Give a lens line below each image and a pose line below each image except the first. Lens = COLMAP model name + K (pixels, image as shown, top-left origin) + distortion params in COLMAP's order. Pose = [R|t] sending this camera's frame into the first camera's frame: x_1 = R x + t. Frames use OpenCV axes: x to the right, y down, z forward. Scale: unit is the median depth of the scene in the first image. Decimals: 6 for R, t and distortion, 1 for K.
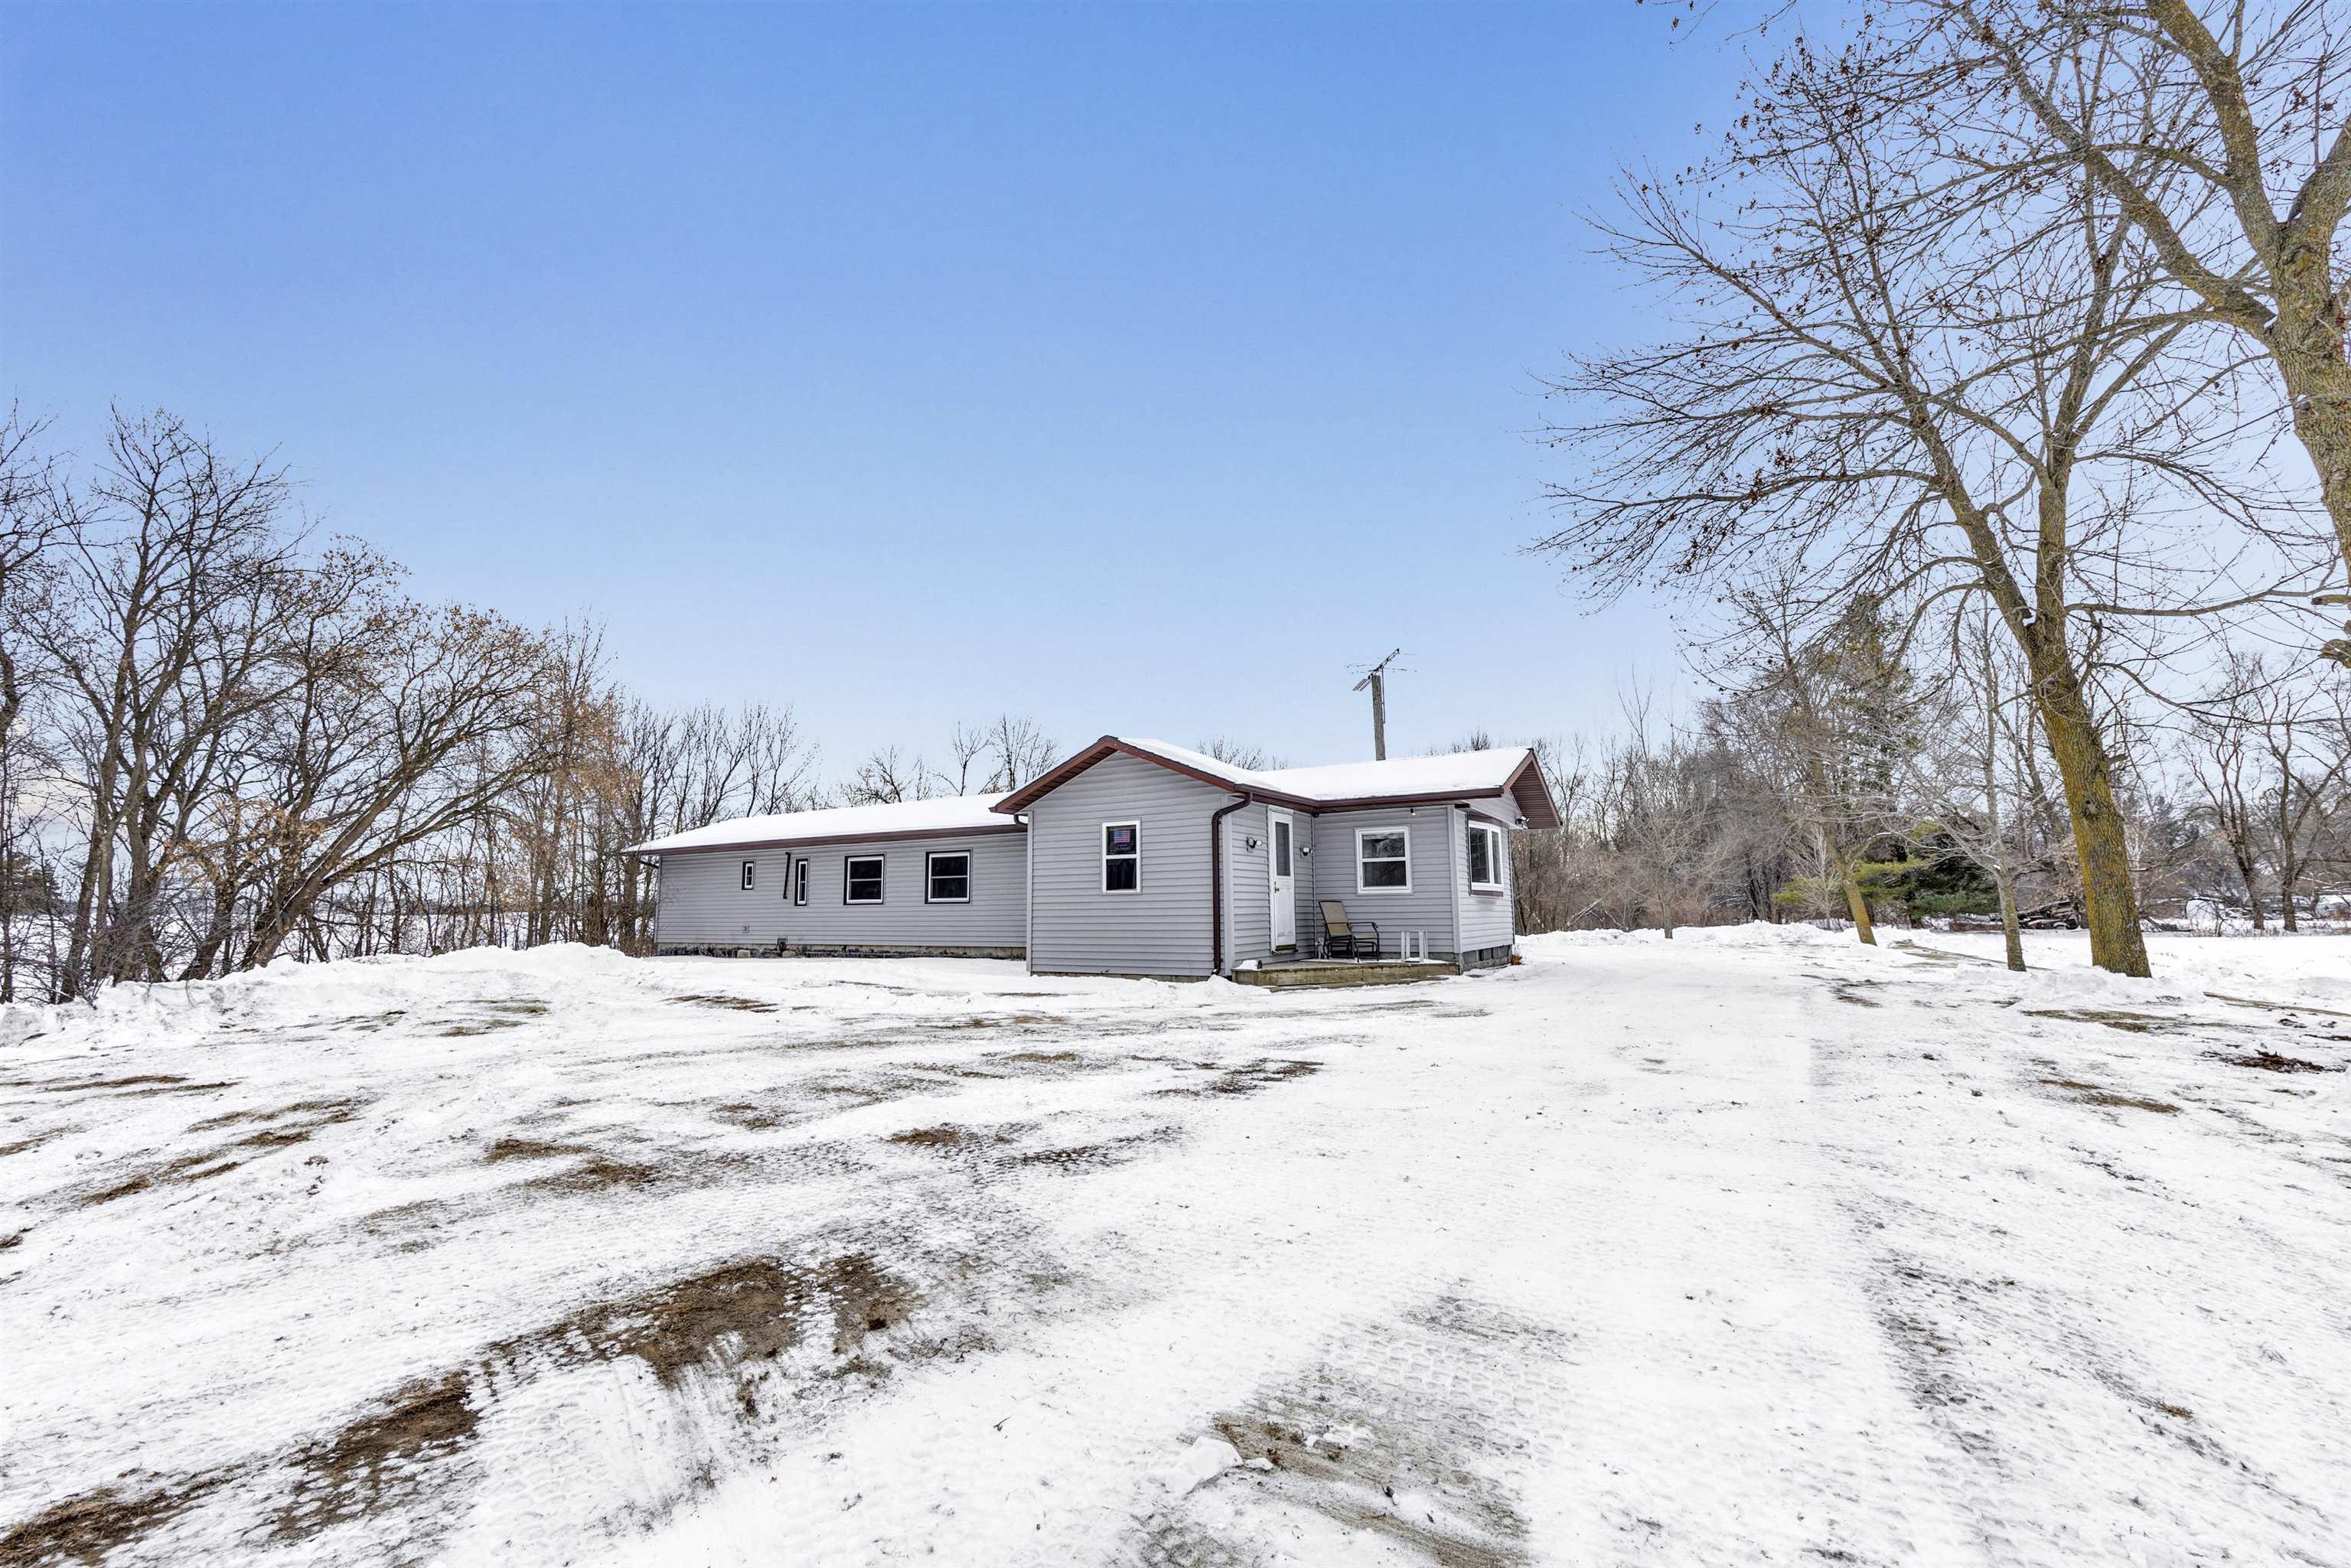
lens RADIAL K [[956.3, 0, 1178.7], [0, 956.3, 782.4], [0, 0, 1]] dist [-0.000831, 0.000621]
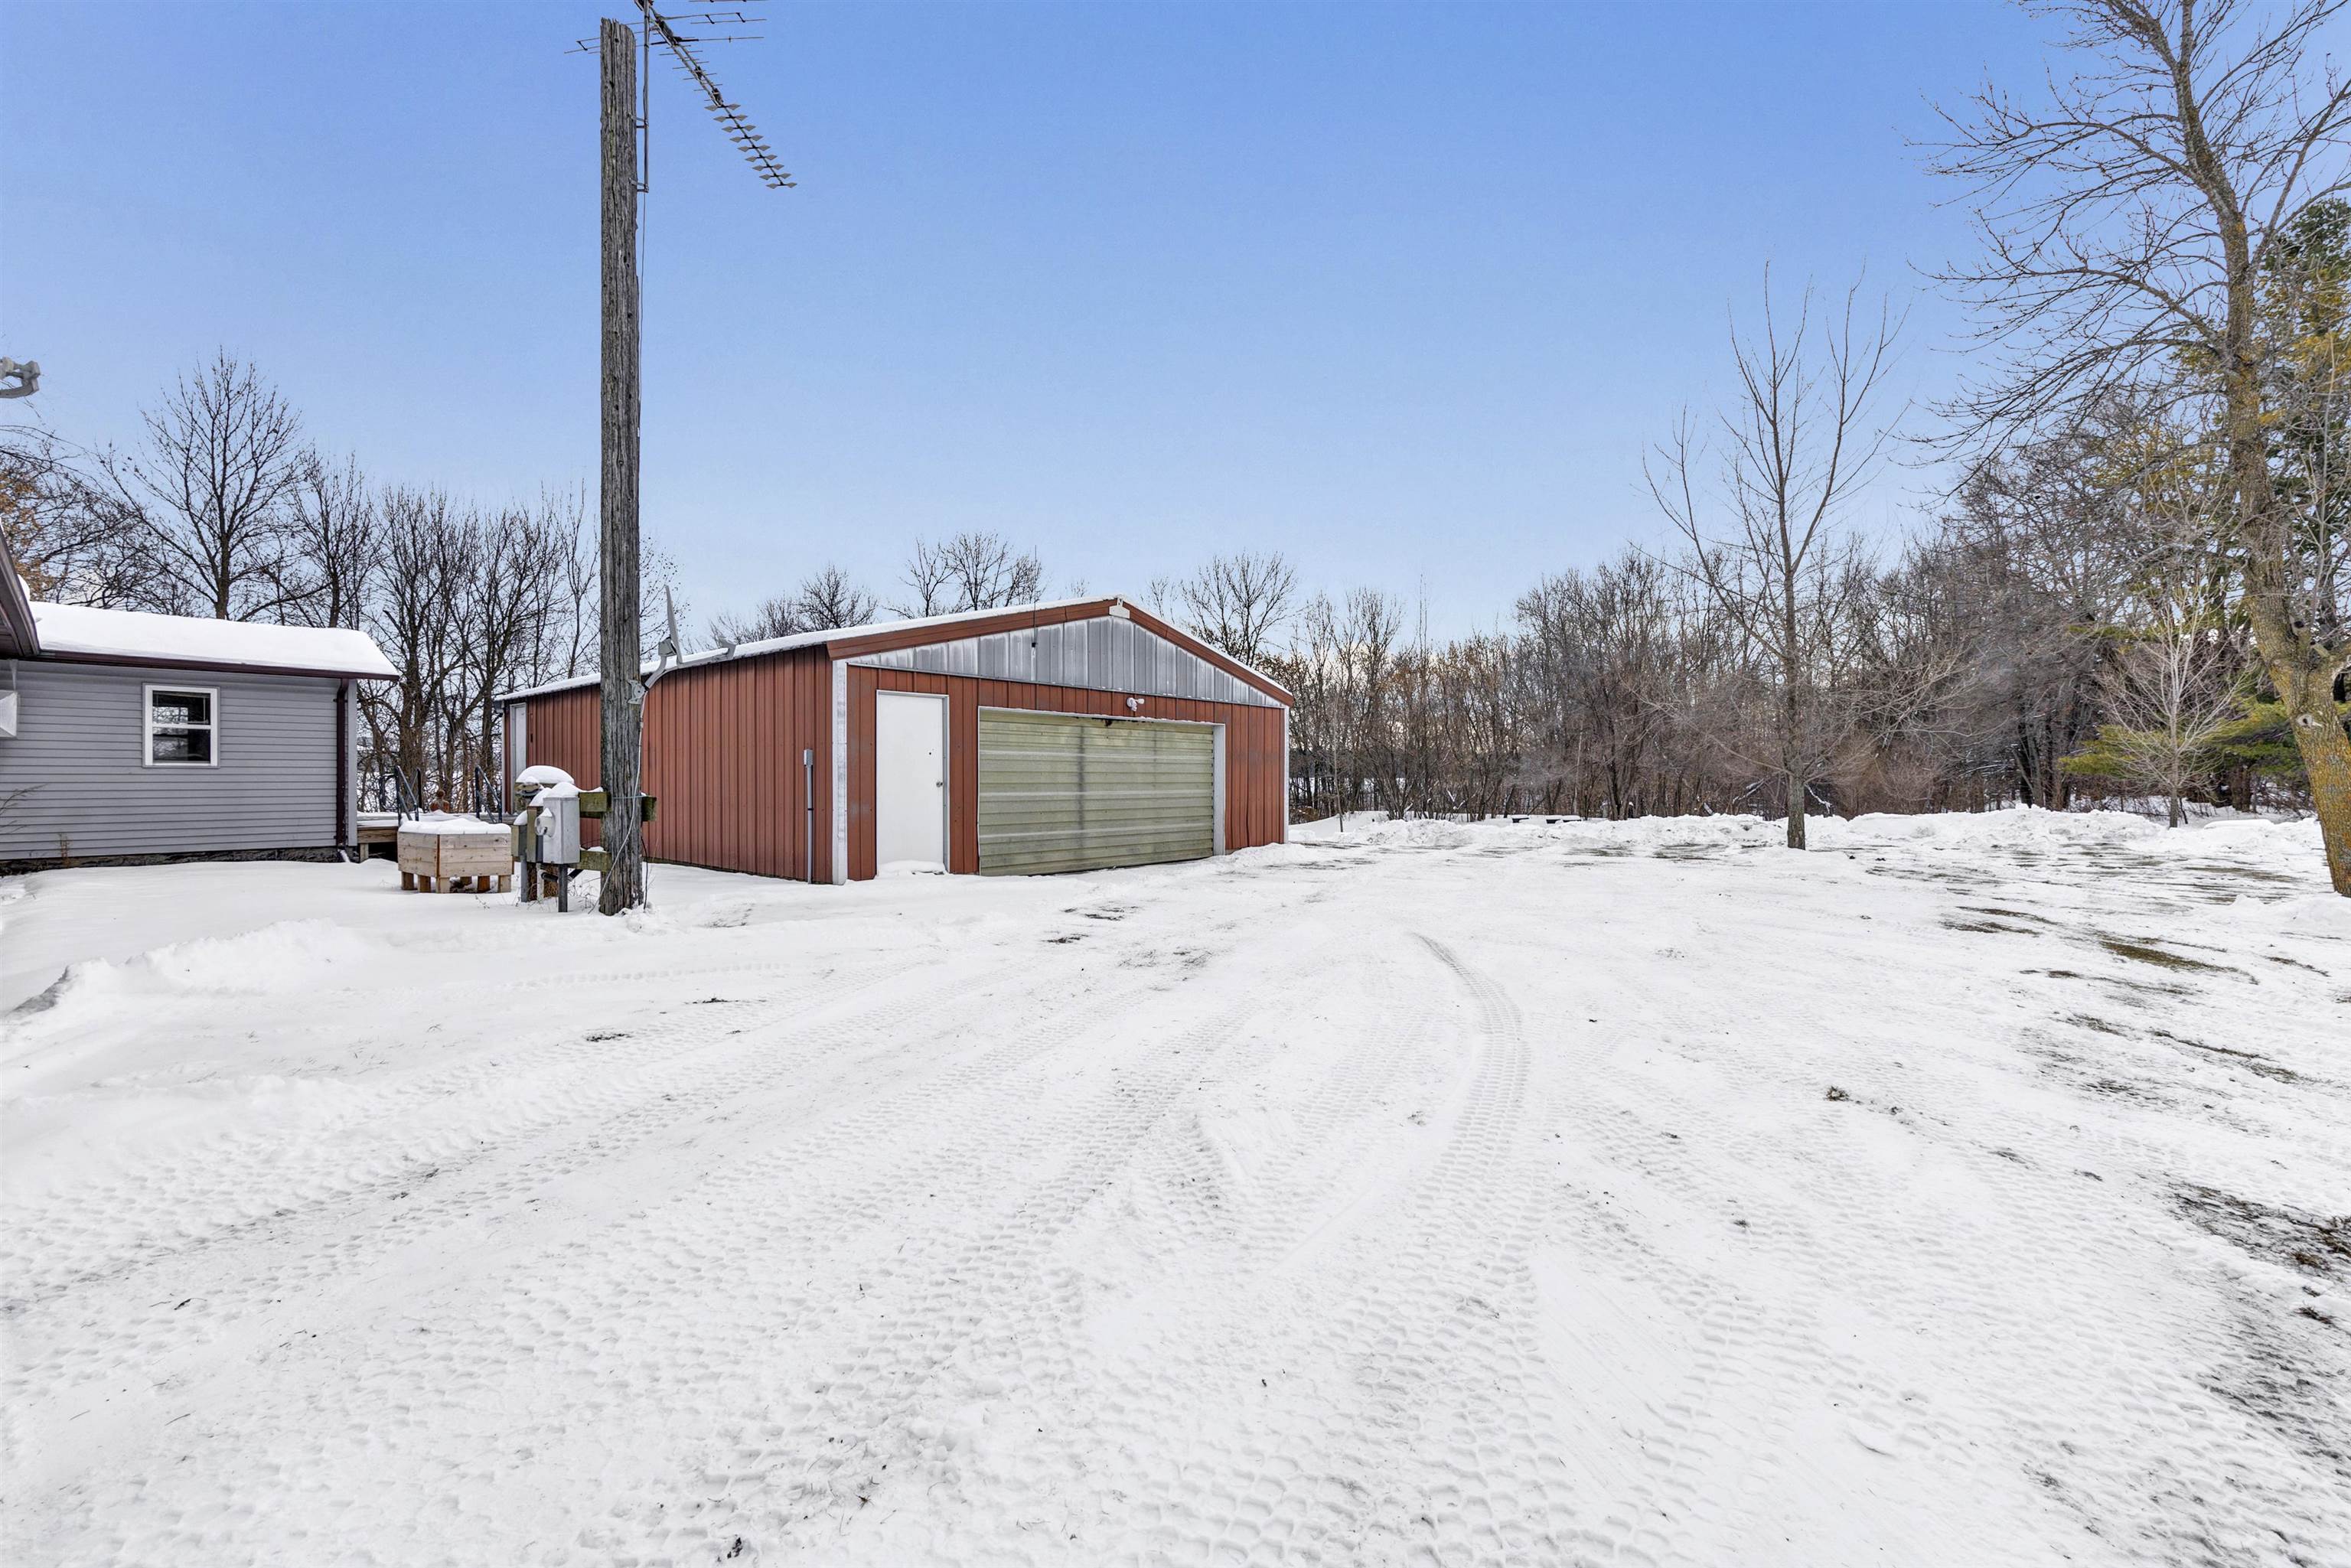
lens RADIAL K [[956.3, 0, 1162.5], [0, 956.3, 782.7], [0, 0, 1]] dist [-0.000831, 0.000621]
pose [[0.977258, -0.000447, -0.212052, 0.146063], [0.026160, 0.992613, 0.118468, 0.033137], [0.210432, -0.121321, 0.970051, 0.221897]]
